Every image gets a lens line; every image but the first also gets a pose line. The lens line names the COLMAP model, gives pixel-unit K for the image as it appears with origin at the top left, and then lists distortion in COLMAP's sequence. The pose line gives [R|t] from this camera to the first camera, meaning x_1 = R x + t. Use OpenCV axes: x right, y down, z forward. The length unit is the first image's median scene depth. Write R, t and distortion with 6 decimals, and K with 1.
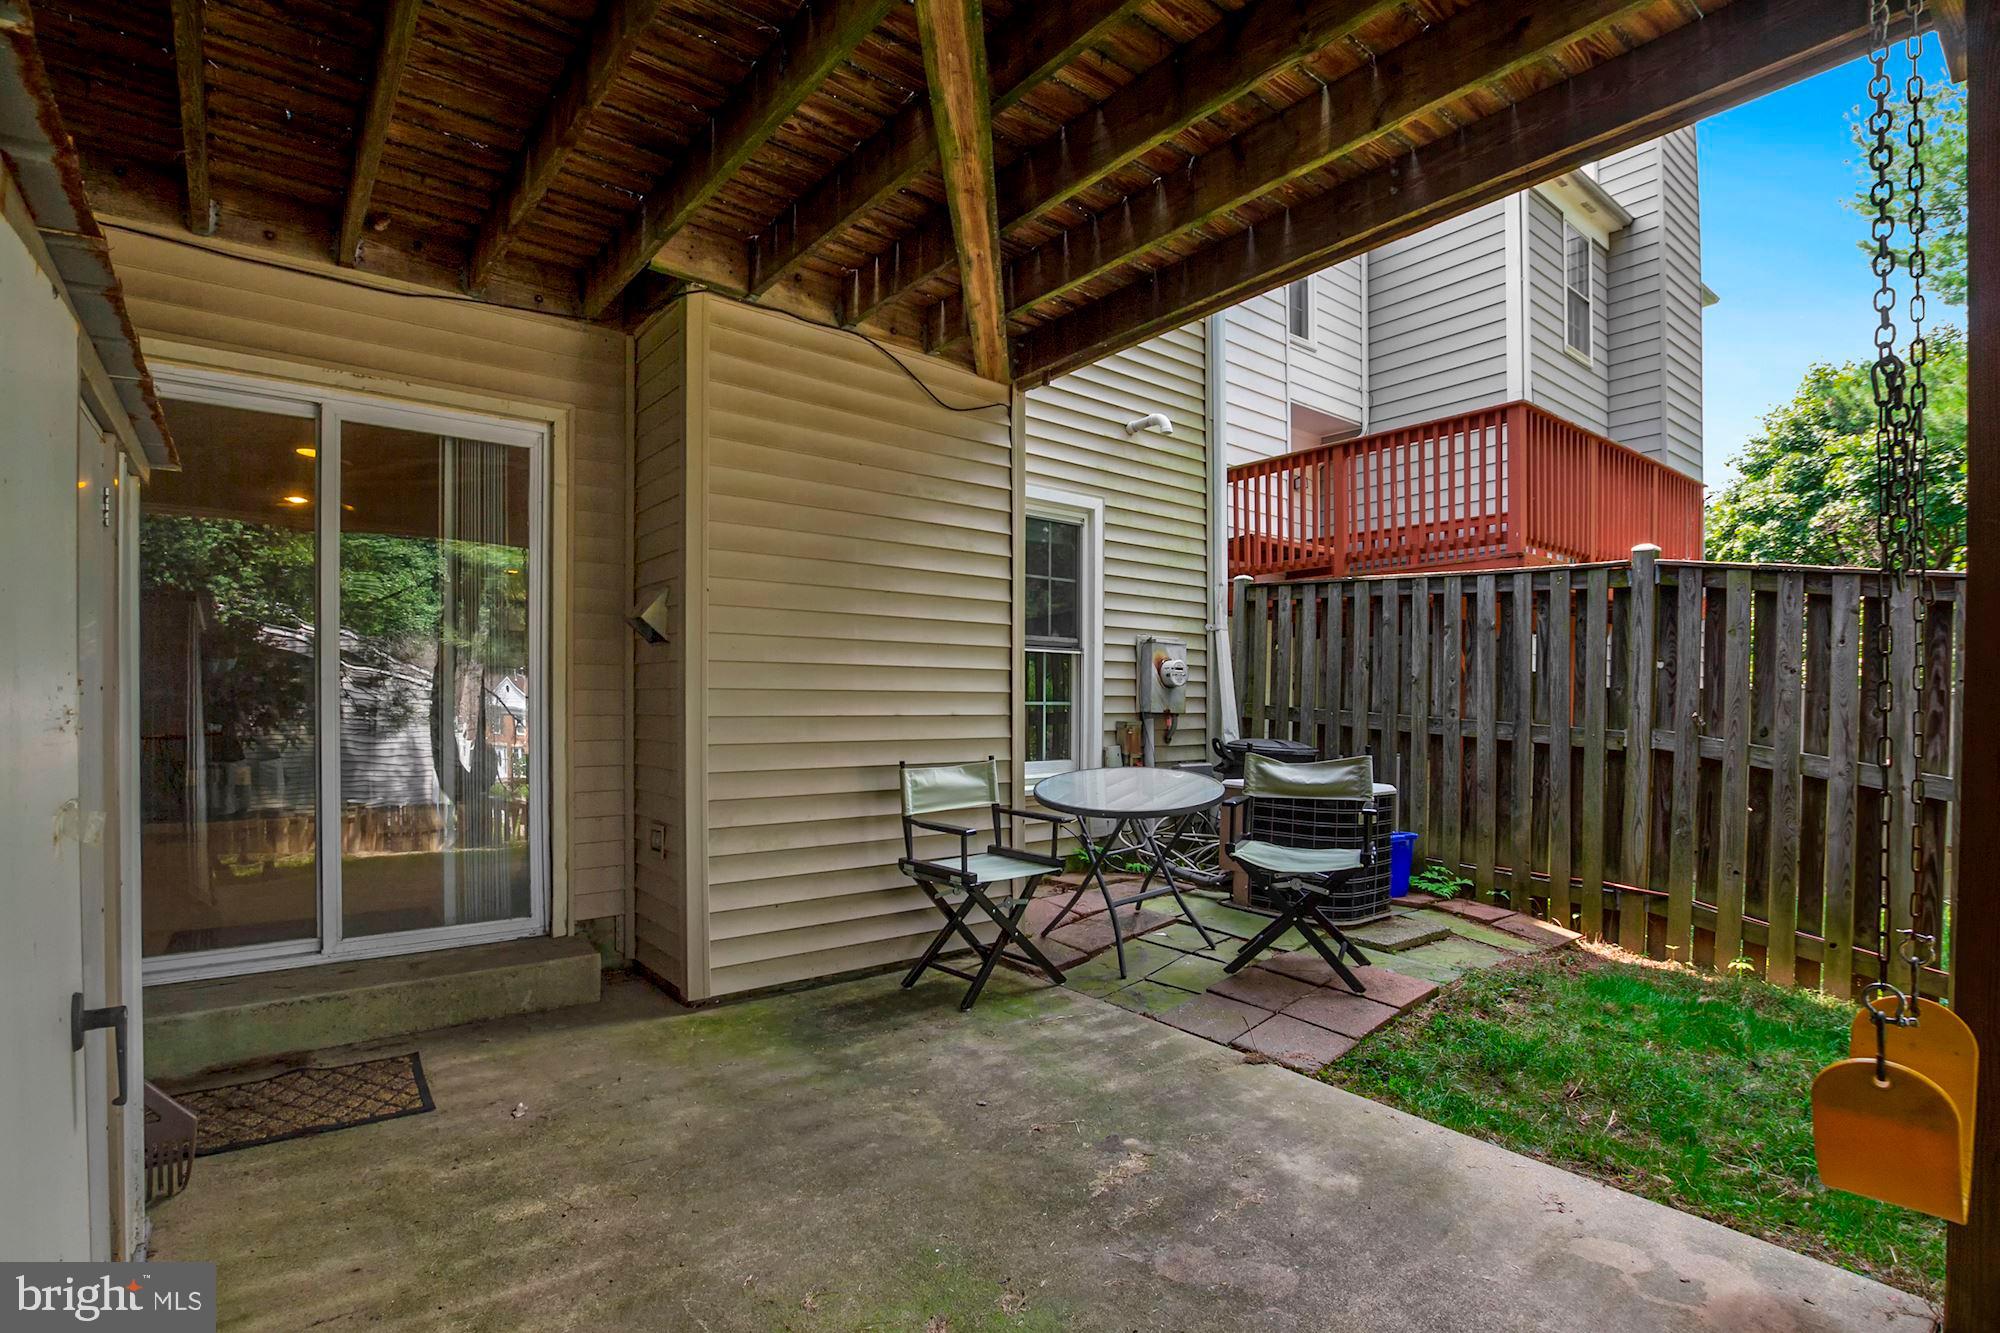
lens RADIAL K [[953.3, 0, 989.5], [0, 953.3, 693.5], [0, 0, 1]] dist [-0.034520, 0.000240]
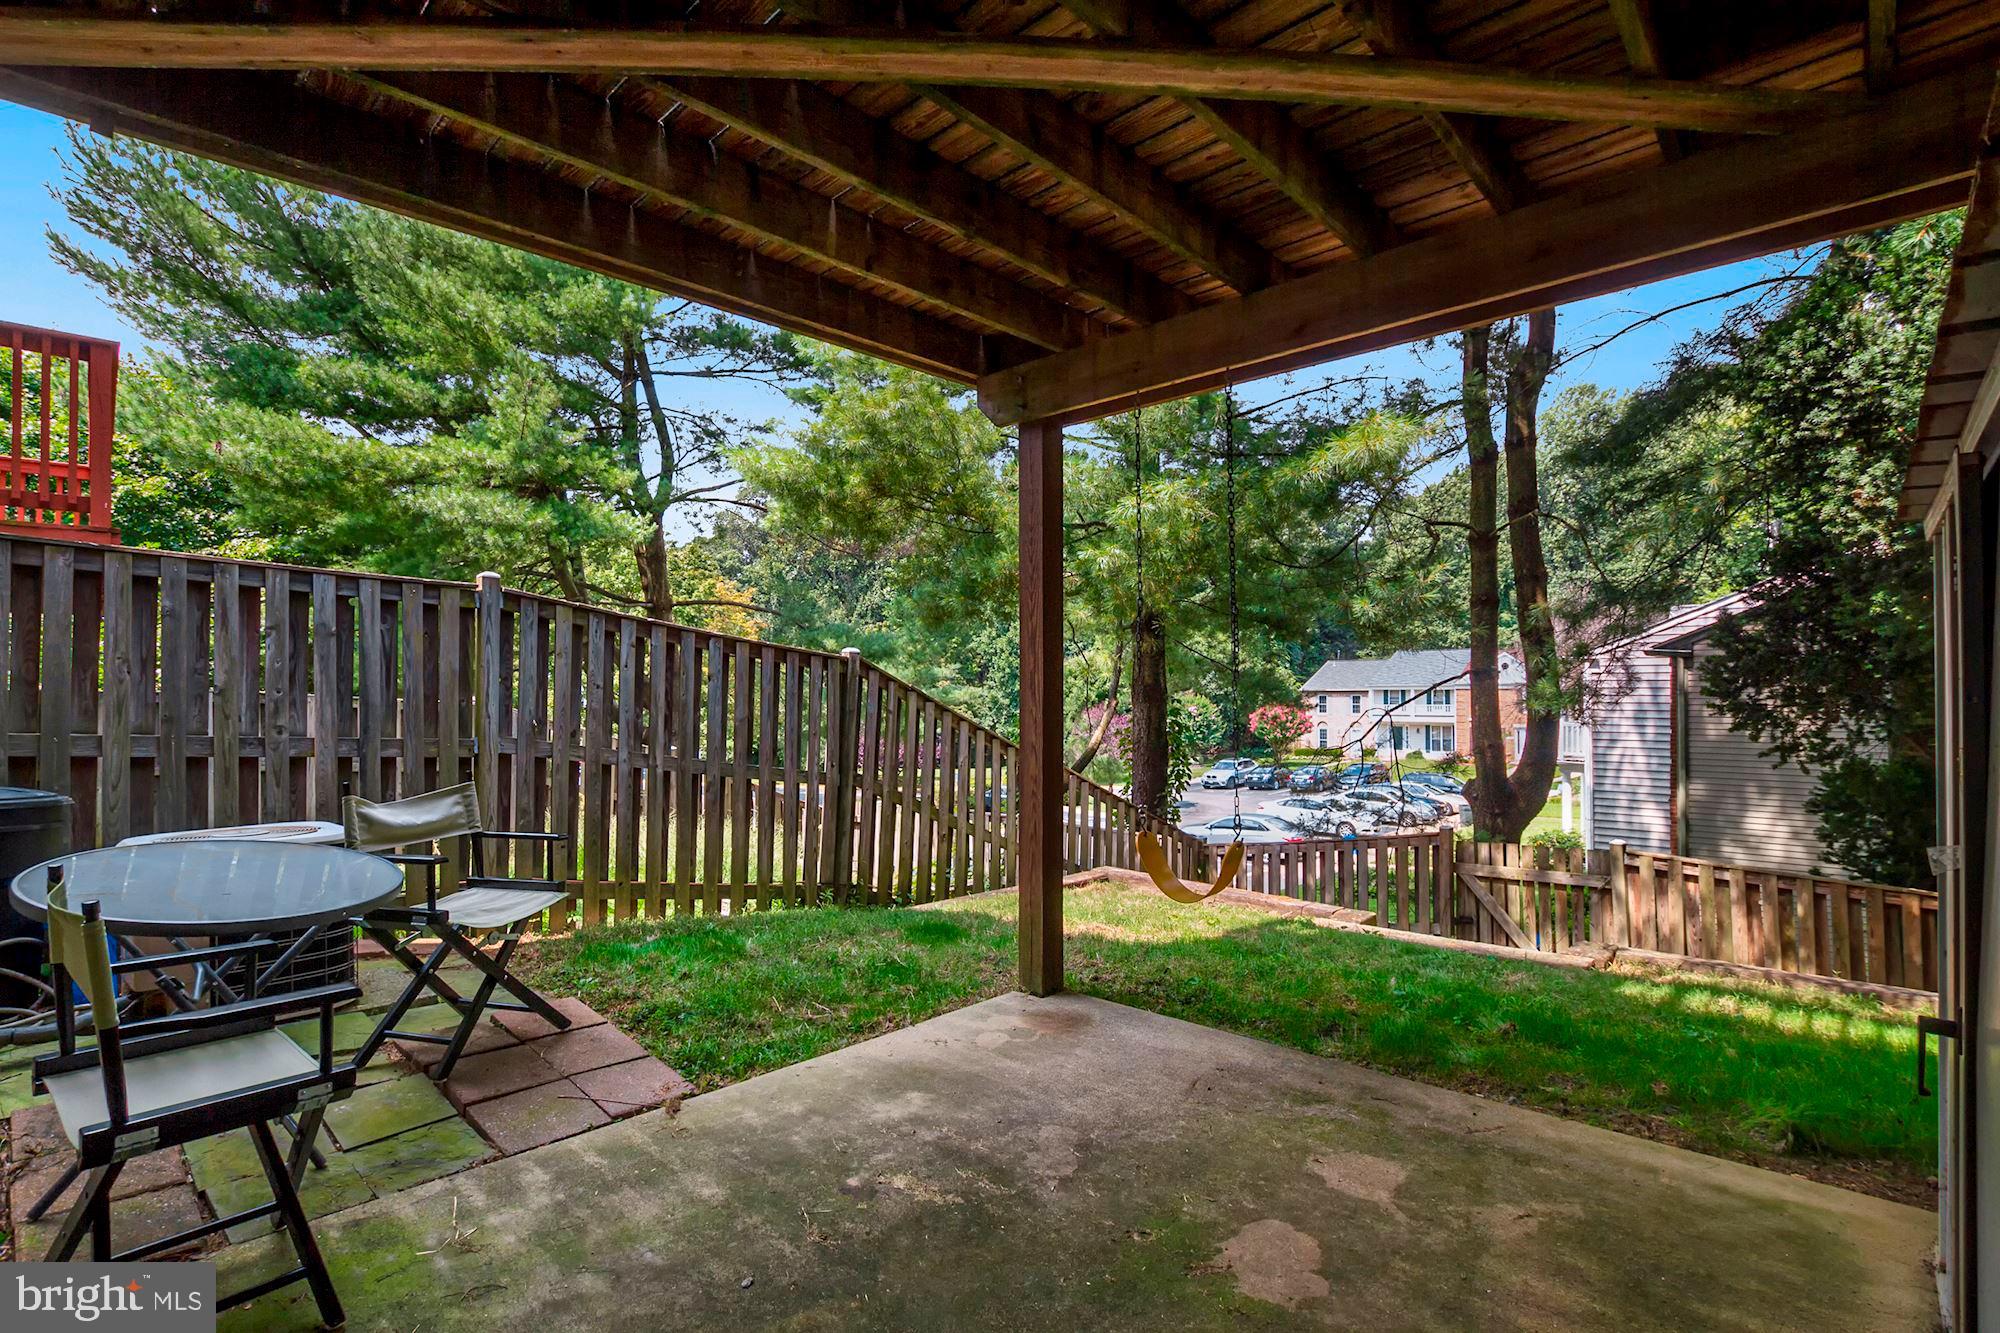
lens RADIAL K [[897.8, 0, 1000.0], [0, 897.8, 666.5], [0, 0, 1]] dist [-0.030072, 0.000103]
pose [[-0.132878, 0.022935, 0.990867, -0.647356], [0.000063, 0.999732, -0.023132, -0.030520], [-0.991132, -0.003011, -0.132844, 0.794413]]
